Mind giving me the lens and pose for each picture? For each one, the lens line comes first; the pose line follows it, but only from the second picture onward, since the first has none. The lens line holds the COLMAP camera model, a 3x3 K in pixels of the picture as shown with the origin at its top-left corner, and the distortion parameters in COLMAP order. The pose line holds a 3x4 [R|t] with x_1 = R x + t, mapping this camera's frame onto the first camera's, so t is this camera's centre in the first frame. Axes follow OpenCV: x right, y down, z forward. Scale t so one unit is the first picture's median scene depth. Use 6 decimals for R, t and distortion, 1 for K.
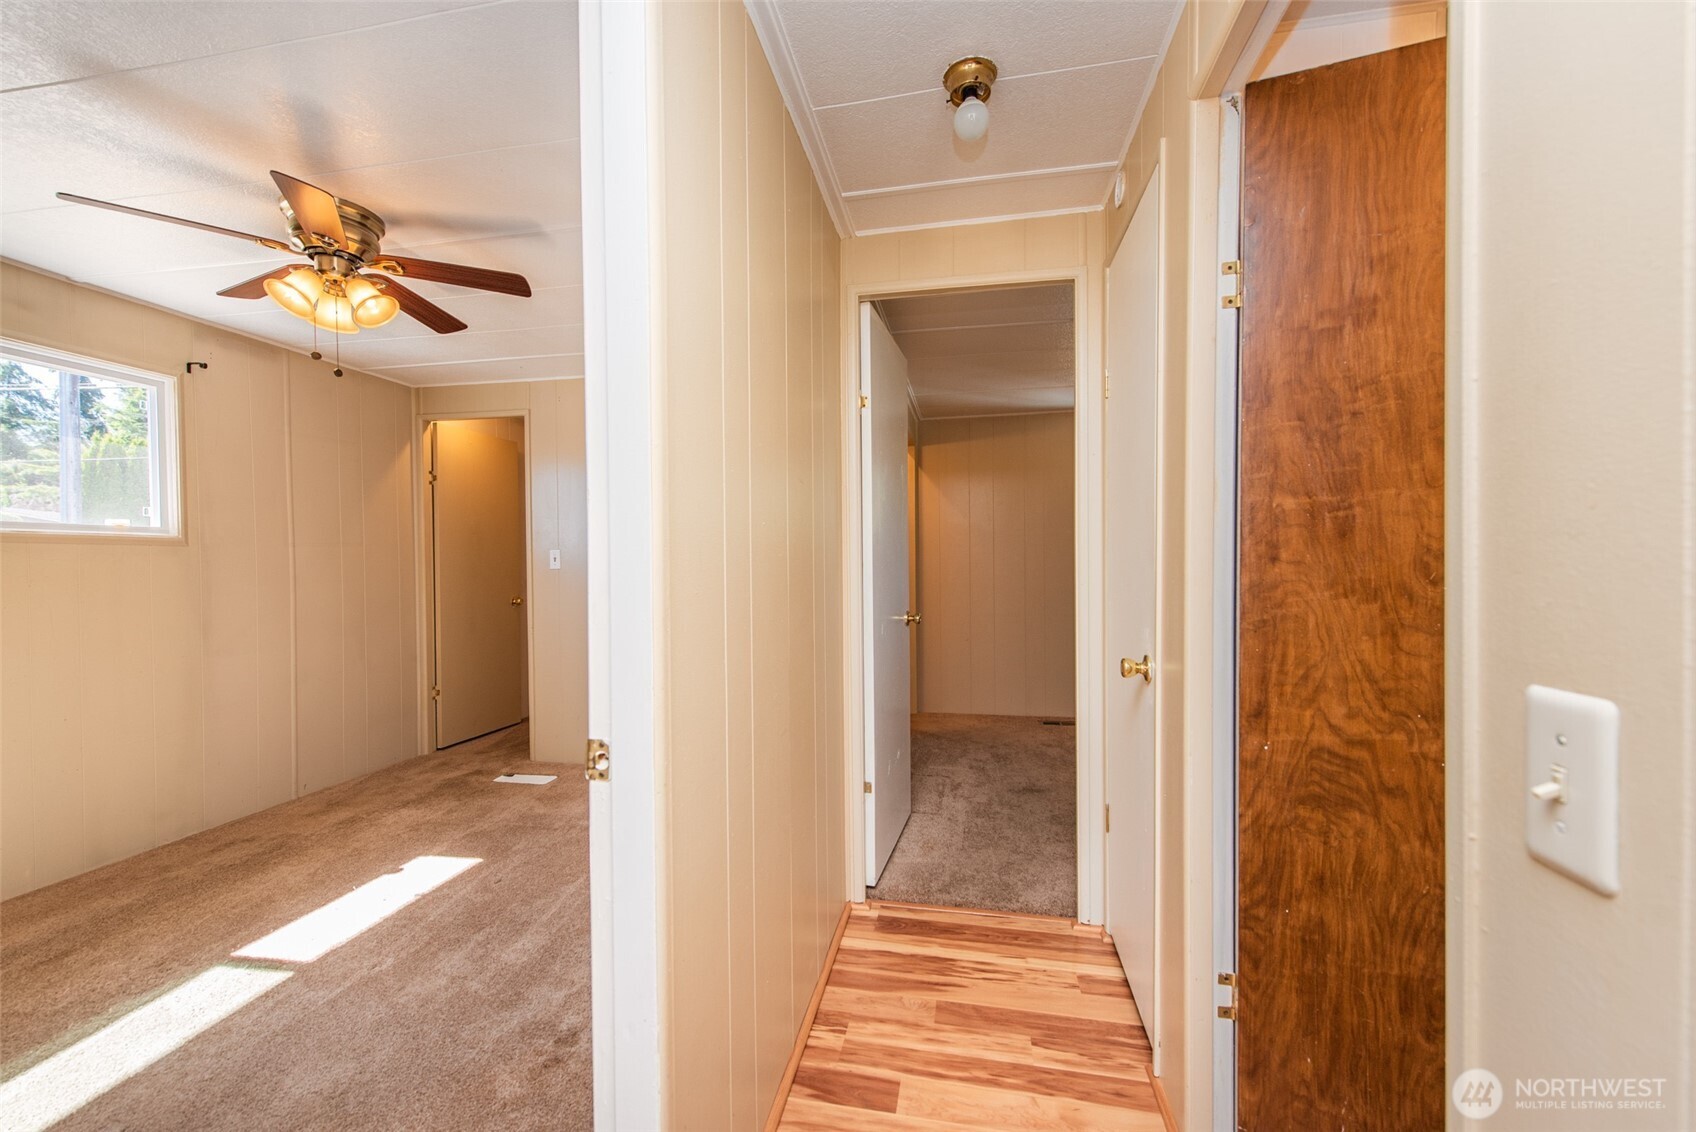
lens RADIAL K [[666.0, 0, 841.1], [0, 666.0, 572.0], [0, 0, 1]] dist [0.013124, -0.003506]
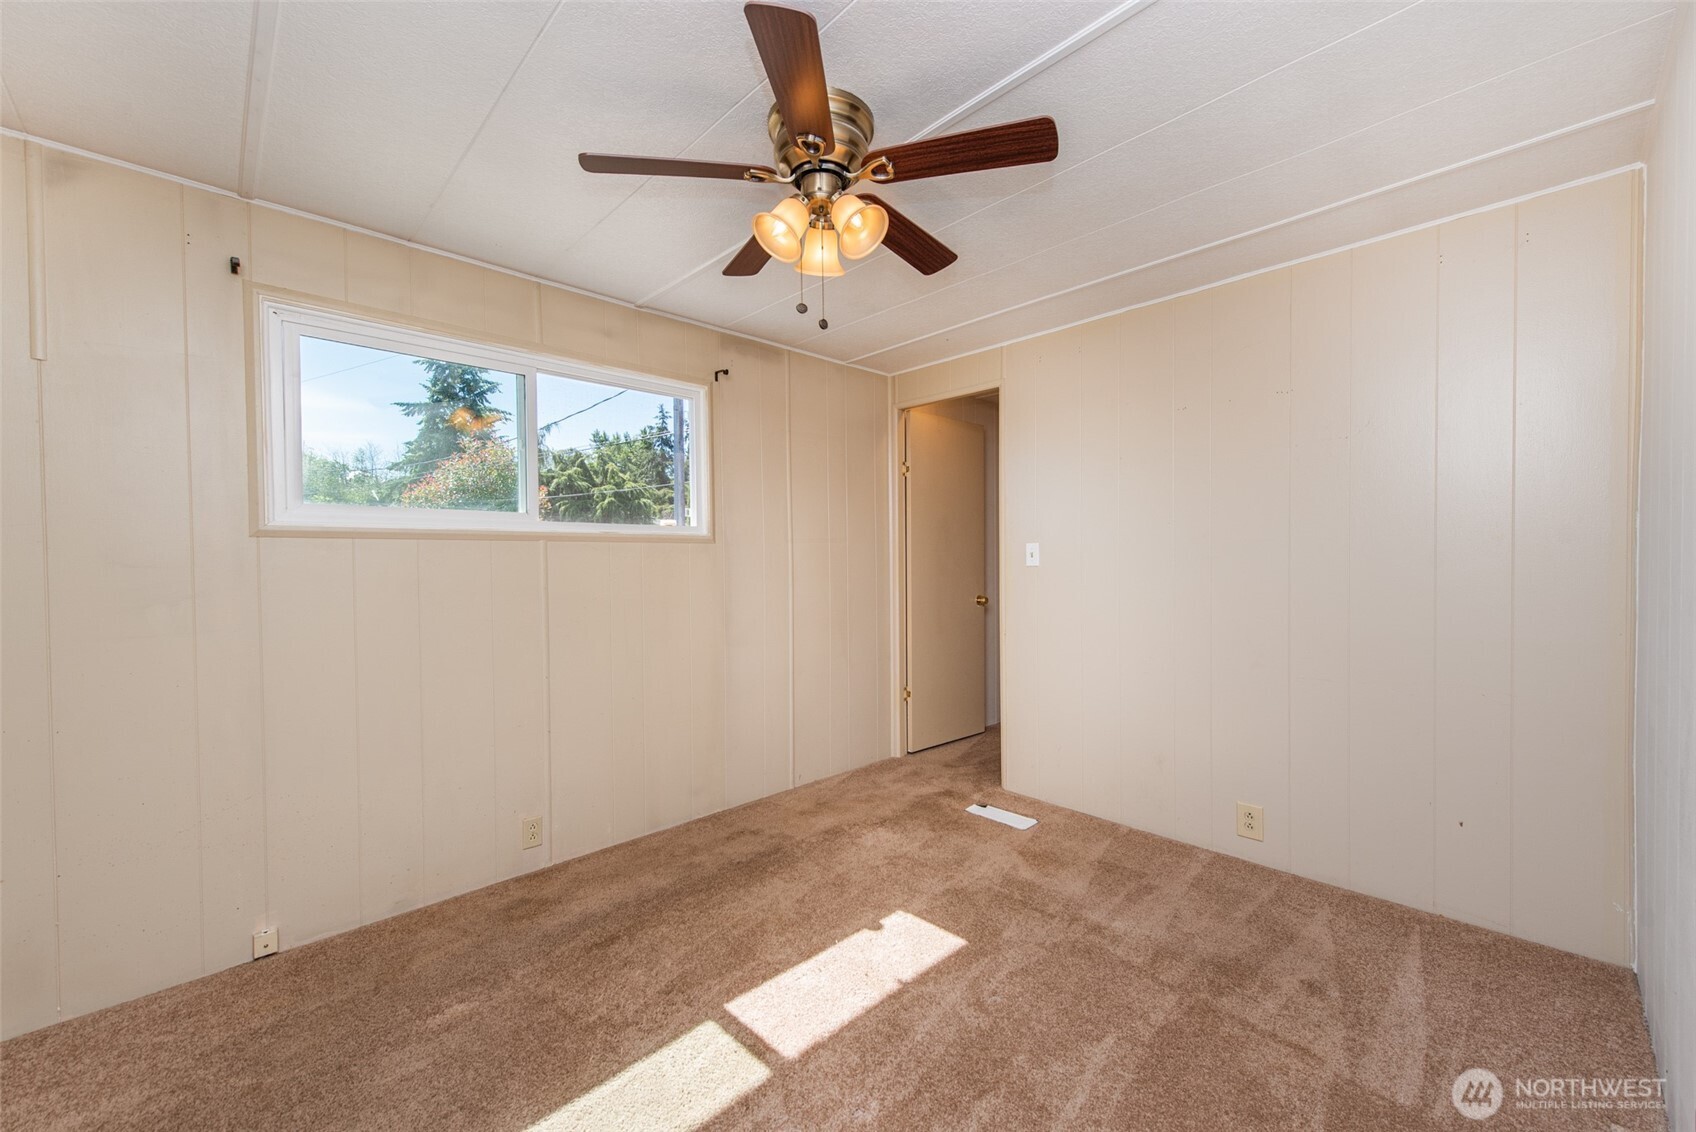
lens RADIAL K [[666.0, 0, 841.3], [0, 666.0, 558.1], [0, 0, 1]] dist [0.013124, -0.003506]
pose [[0.809390, 0.001334, -0.587269, -0.181026], [-0.007345, 0.999942, -0.007852, -0.009007], [0.587225, 0.010670, 0.809353, 0.253229]]
